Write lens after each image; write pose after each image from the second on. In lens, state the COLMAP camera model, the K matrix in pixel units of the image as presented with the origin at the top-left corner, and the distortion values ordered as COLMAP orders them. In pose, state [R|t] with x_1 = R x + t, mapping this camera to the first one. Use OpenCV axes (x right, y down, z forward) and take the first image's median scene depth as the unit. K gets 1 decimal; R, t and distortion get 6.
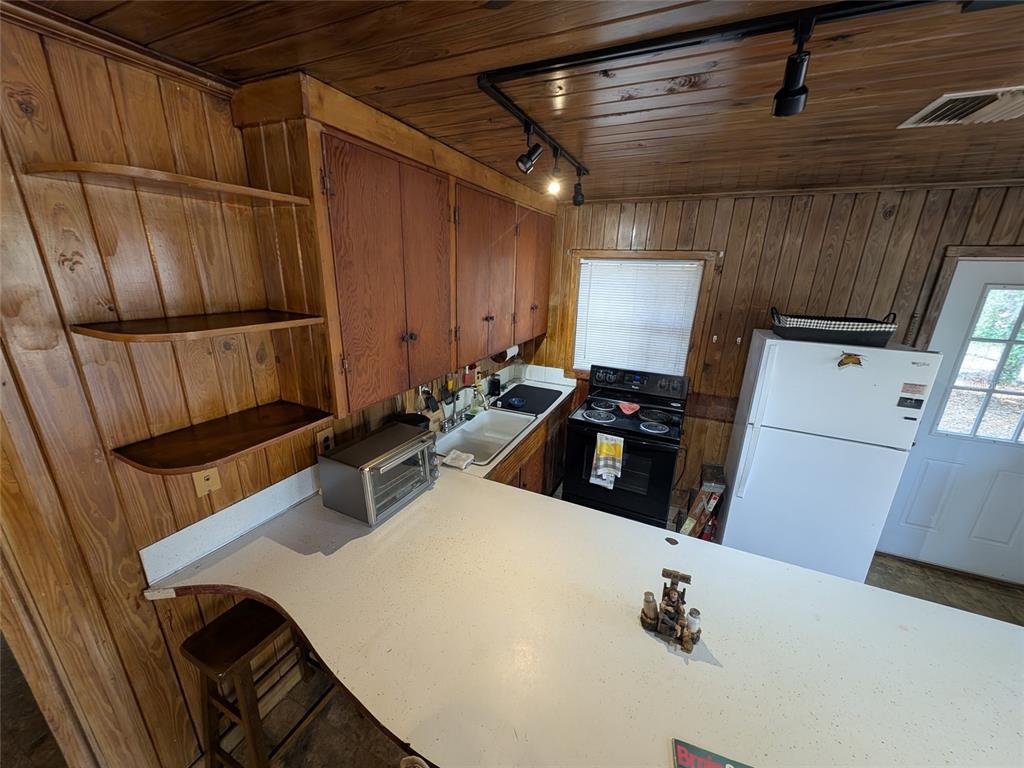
lens RADIAL K [[382.6, 0, 508.9], [0, 382.6, 386.3], [0, 0, 1]] dist [0.007192, -0.002688]
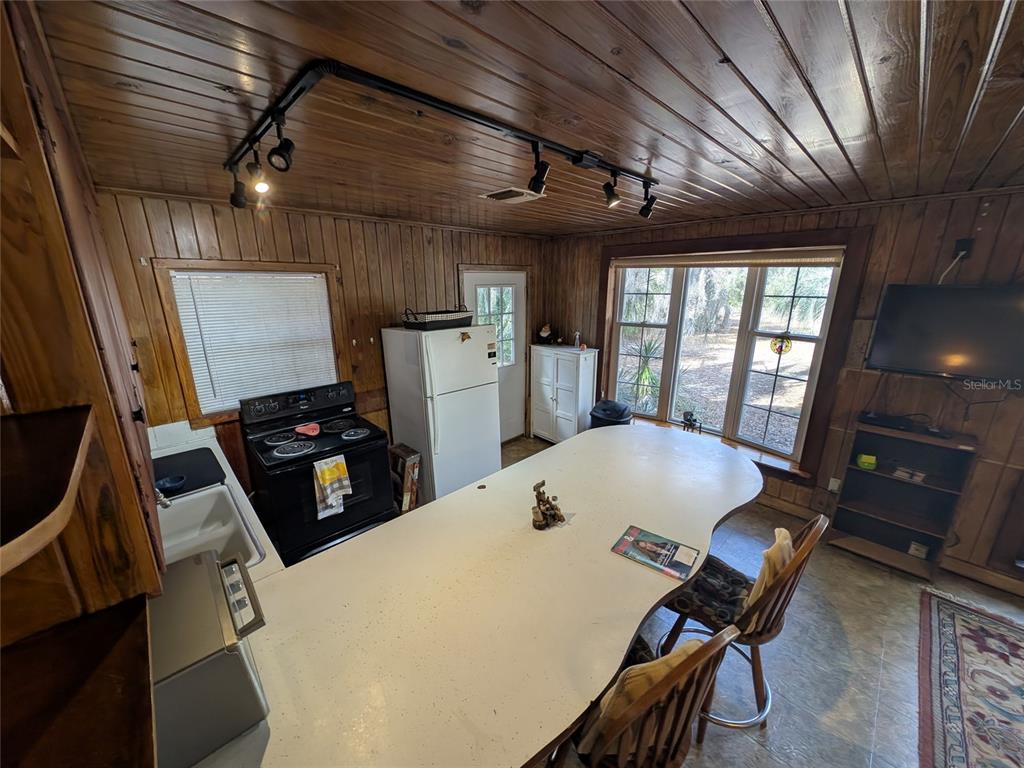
lens RADIAL K [[382.6, 0, 507.8], [0, 382.6, 385.4], [0, 0, 1]] dist [0.007192, -0.002688]
pose [[0.359795, -0.268310, 0.893620, -0.372718], [0.292303, 0.941960, 0.165135, -0.067320], [-0.886062, 0.201793, 0.417341, 0.187457]]
